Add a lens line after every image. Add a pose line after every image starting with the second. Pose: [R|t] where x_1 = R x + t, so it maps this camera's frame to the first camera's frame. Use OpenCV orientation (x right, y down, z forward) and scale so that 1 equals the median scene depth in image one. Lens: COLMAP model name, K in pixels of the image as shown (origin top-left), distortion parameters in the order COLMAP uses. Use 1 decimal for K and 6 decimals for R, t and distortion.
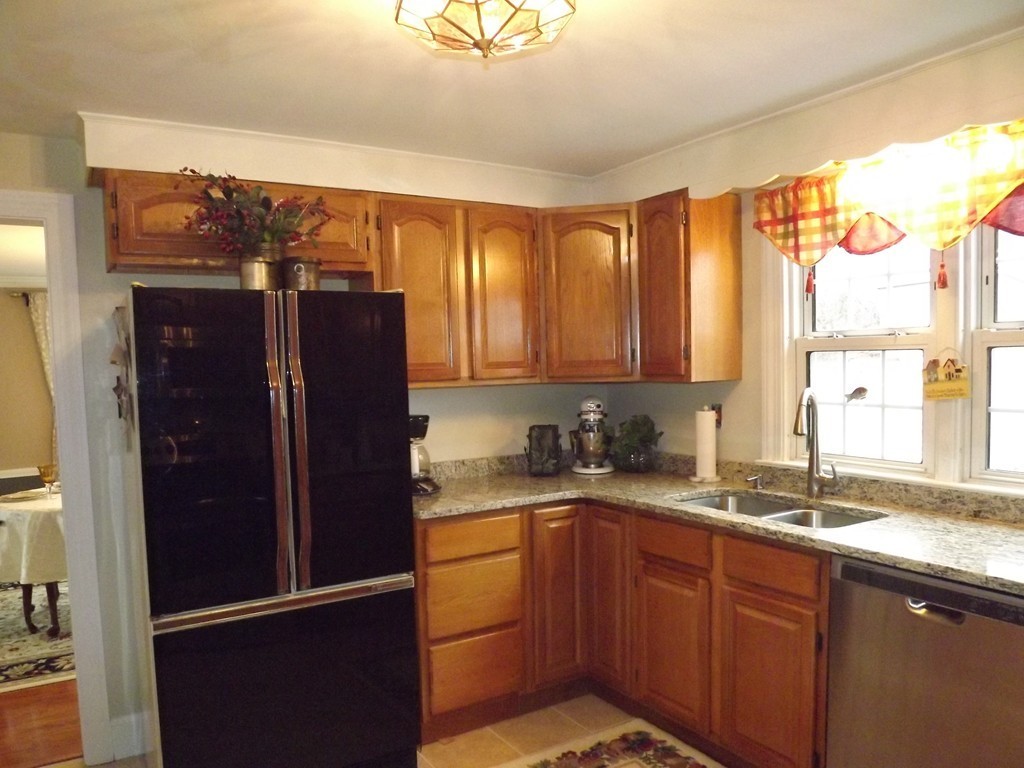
lens RADIAL K [[763.3, 0, 512.8], [0, 763.3, 406.0], [0, 0, 1]] dist [0.000786, 0.001732]
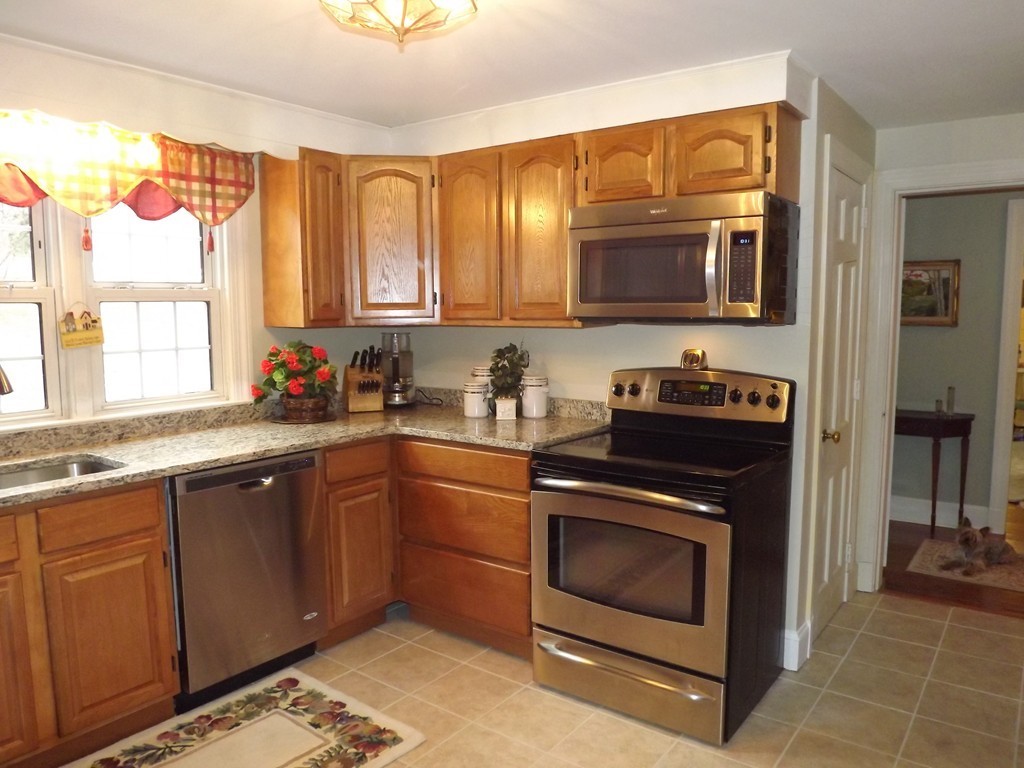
lens RADIAL K [[758.3, 0, 556.3], [0, 758.3, 387.8], [0, 0, 1]] dist [-0.055478, 0.004200]
pose [[-0.392233, -0.085274, 0.915905, -0.762315], [0.061503, 0.991035, 0.118607, -0.036844], [-0.917808, 0.102852, -0.383472, 0.798734]]
